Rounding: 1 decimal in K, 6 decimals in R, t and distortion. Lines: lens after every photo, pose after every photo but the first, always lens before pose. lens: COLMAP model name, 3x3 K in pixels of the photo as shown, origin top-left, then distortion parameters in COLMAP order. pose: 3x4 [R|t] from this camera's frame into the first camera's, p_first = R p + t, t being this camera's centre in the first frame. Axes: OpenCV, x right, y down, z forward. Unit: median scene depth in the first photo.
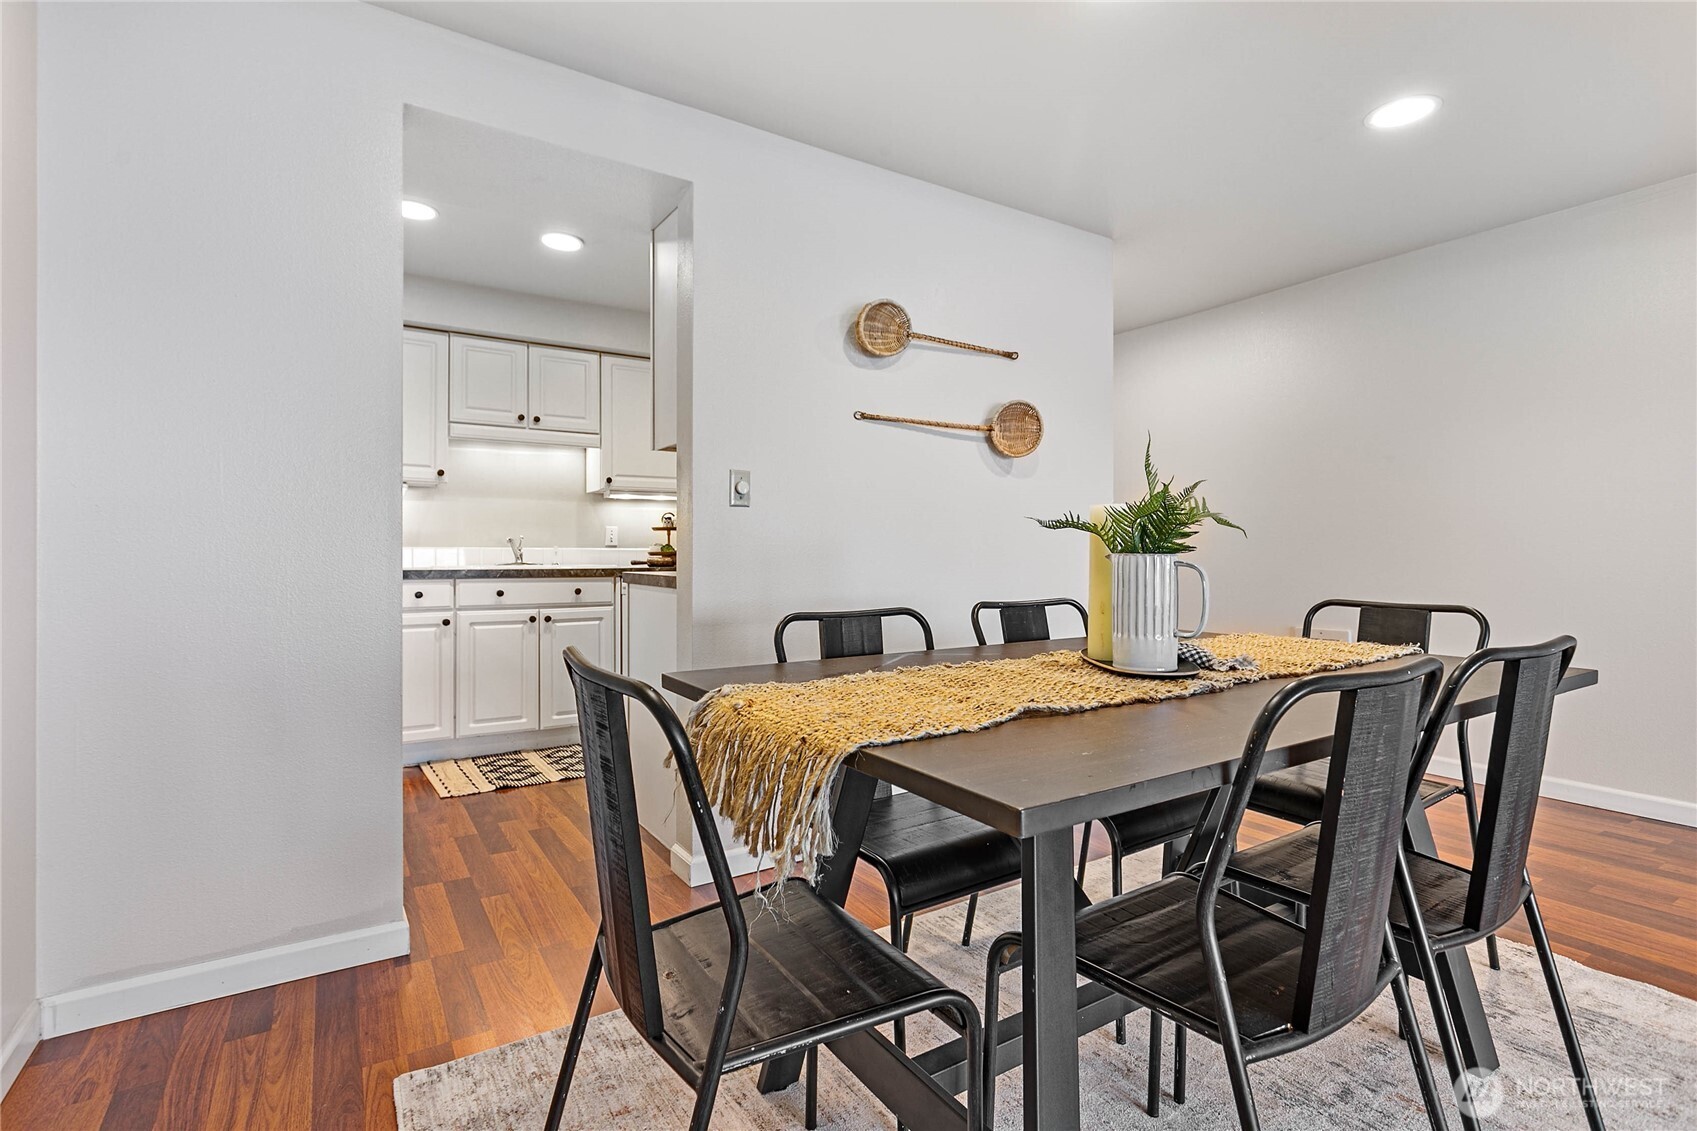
lens RADIAL K [[803.3, 0, 839.4], [0, 803.3, 554.3], [0, 0, 1]] dist [-0.000514, -0.000389]
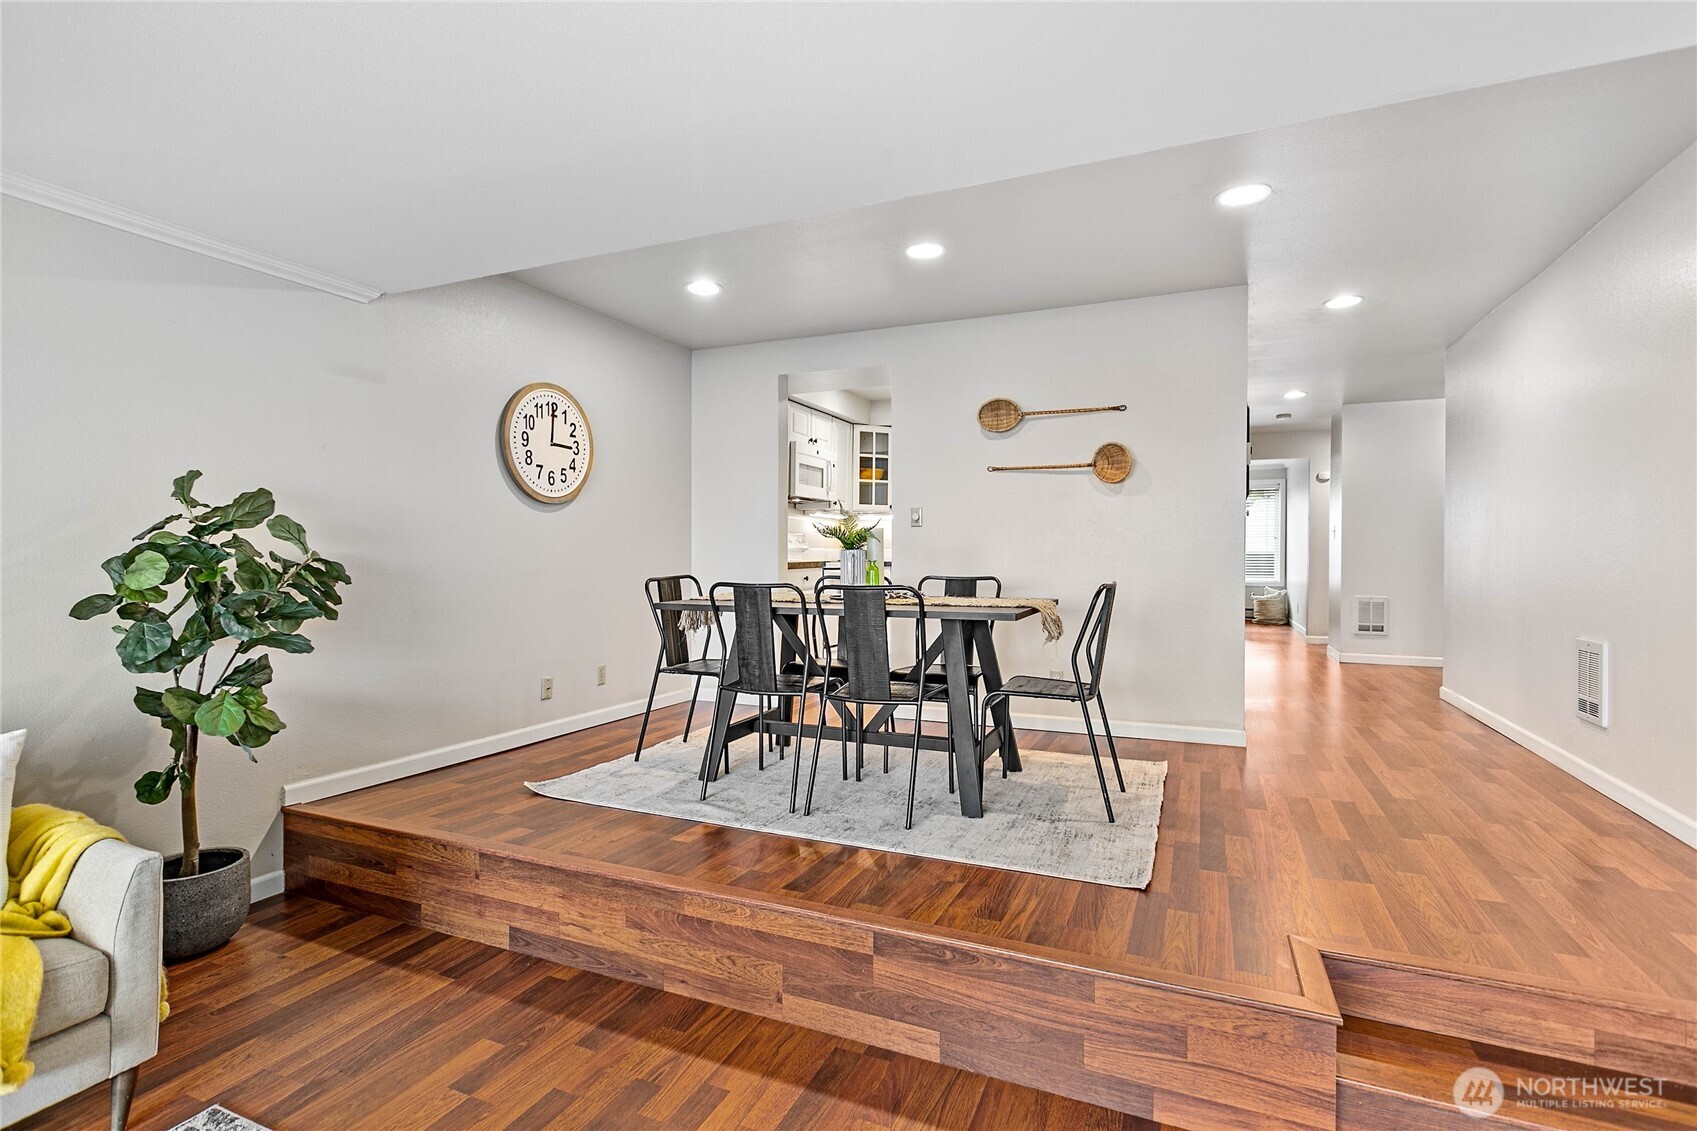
lens RADIAL K [[804.4, 0, 848.9], [0, 804.4, 553.4], [0, 0, 1]] dist [0.002438, -0.000097]
pose [[0.561284, -0.000598, -0.827623, 0.843251], [-0.001134, 0.999998, -0.001491, 0.003783], [0.827622, 0.001775, 0.561283, -0.127471]]
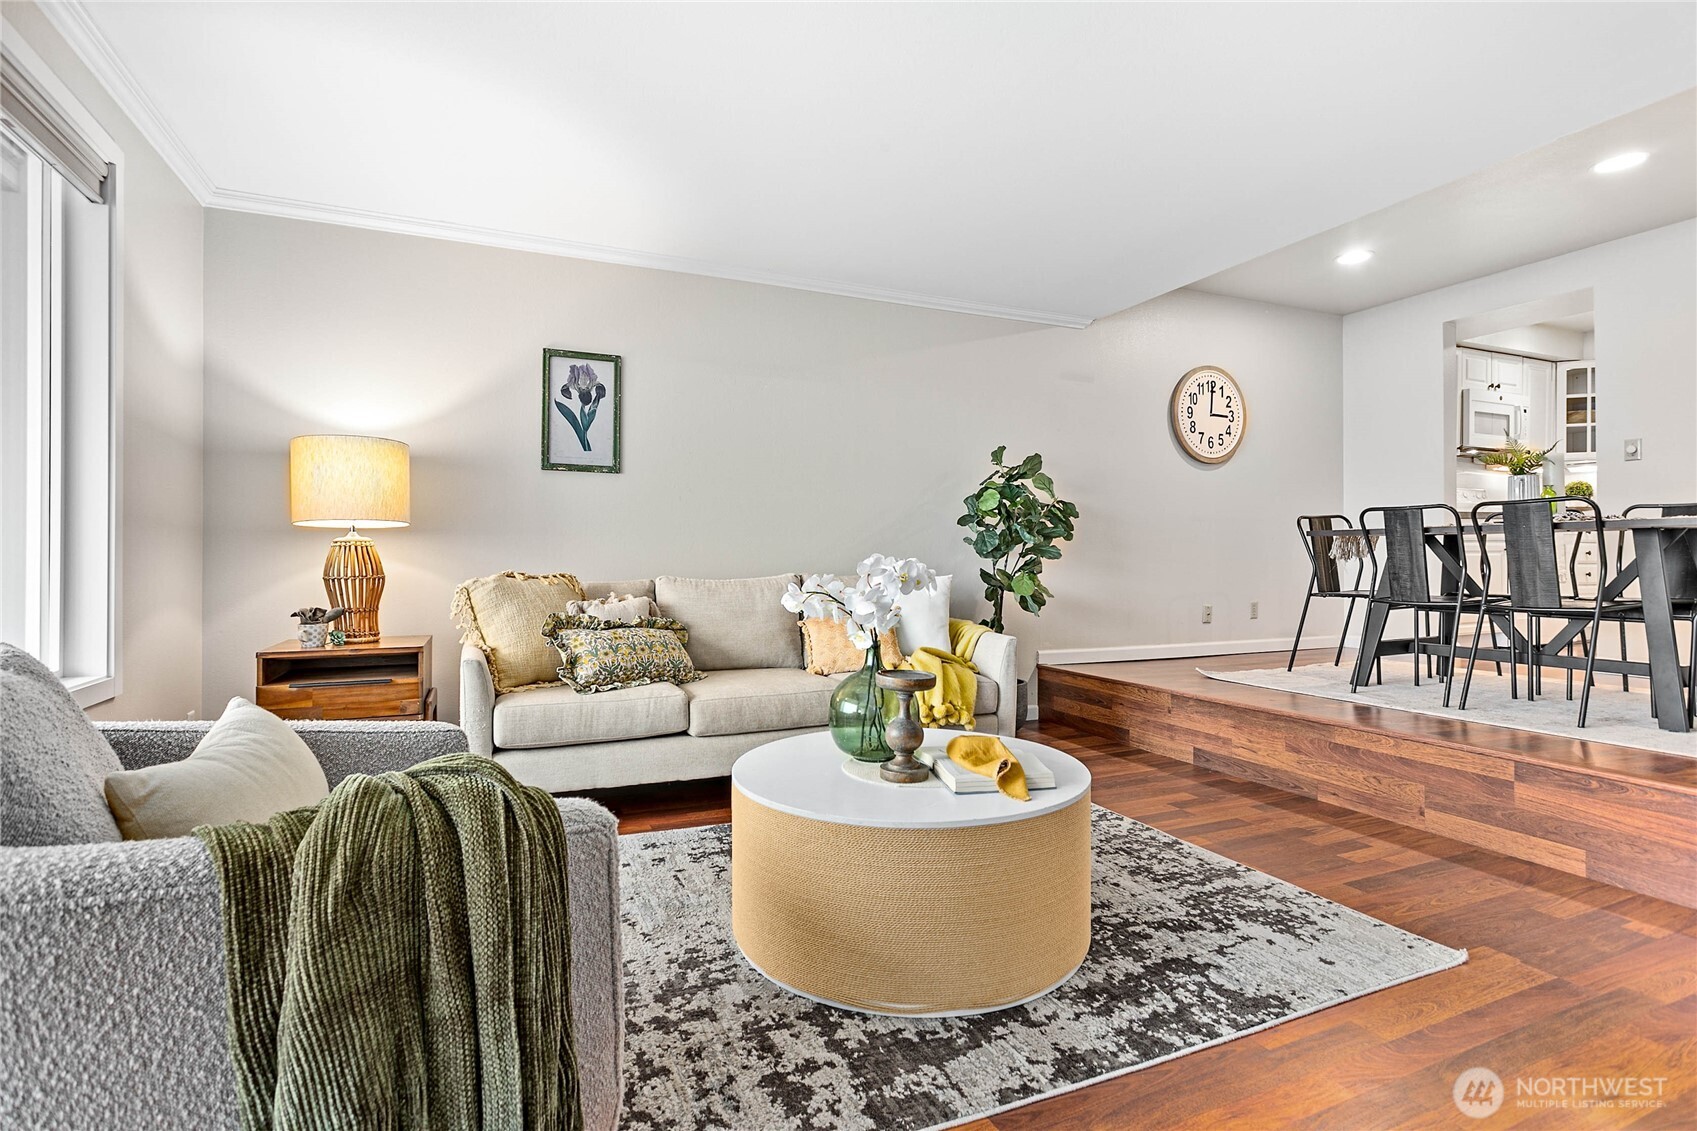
lens RADIAL K [[803.3, 0, 839.4], [0, 803.3, 554.3], [0, 0, 1]] dist [-0.000514, -0.000389]
pose [[-0.160130, -0.000695, -0.987096, 1.134830], [0.001197, 0.999999, -0.000899, 0.087173], [0.987095, -0.001326, -0.160129, -0.246058]]
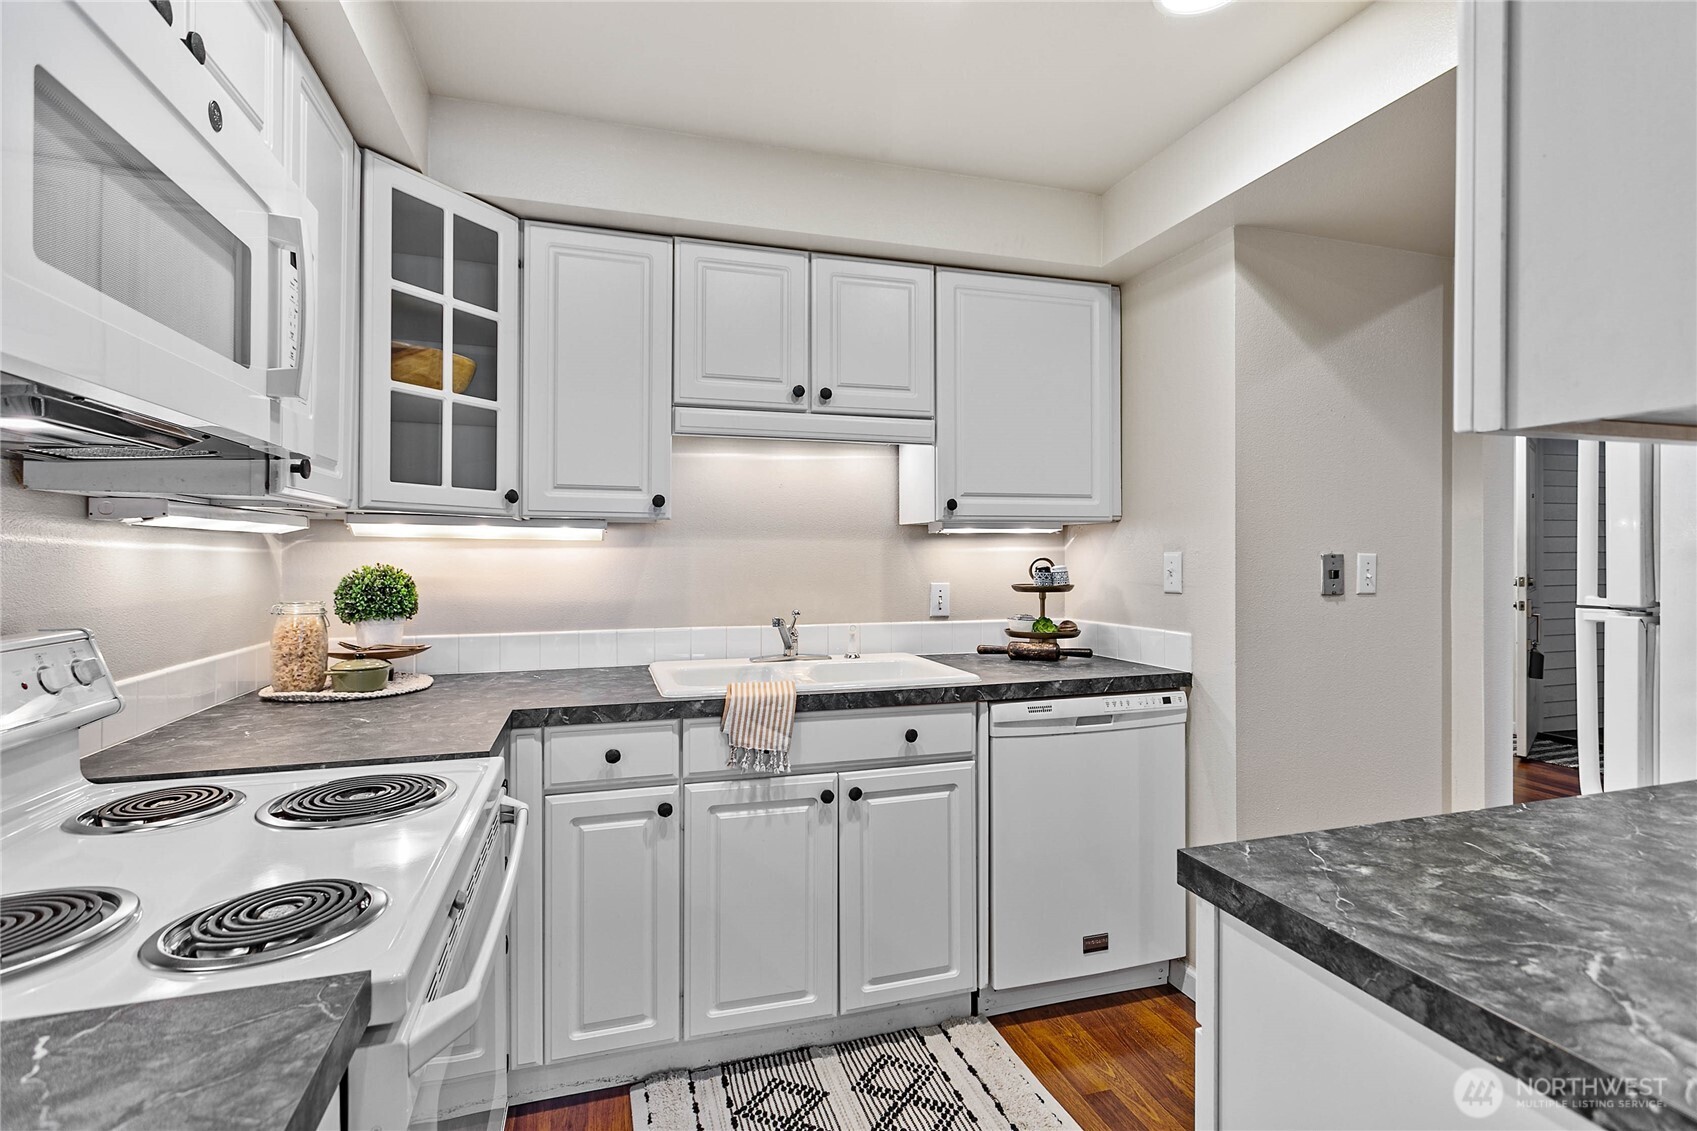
lens RADIAL K [[804.4, 0, 848.9], [0, 804.4, 553.4], [0, 0, 1]] dist [0.002438, -0.000097]
pose [[0.966848, 0.001047, -0.255349, -0.235707], [-0.000020, 0.999992, 0.004025, -0.067850], [0.255351, -0.003887, 0.966841, 0.511189]]
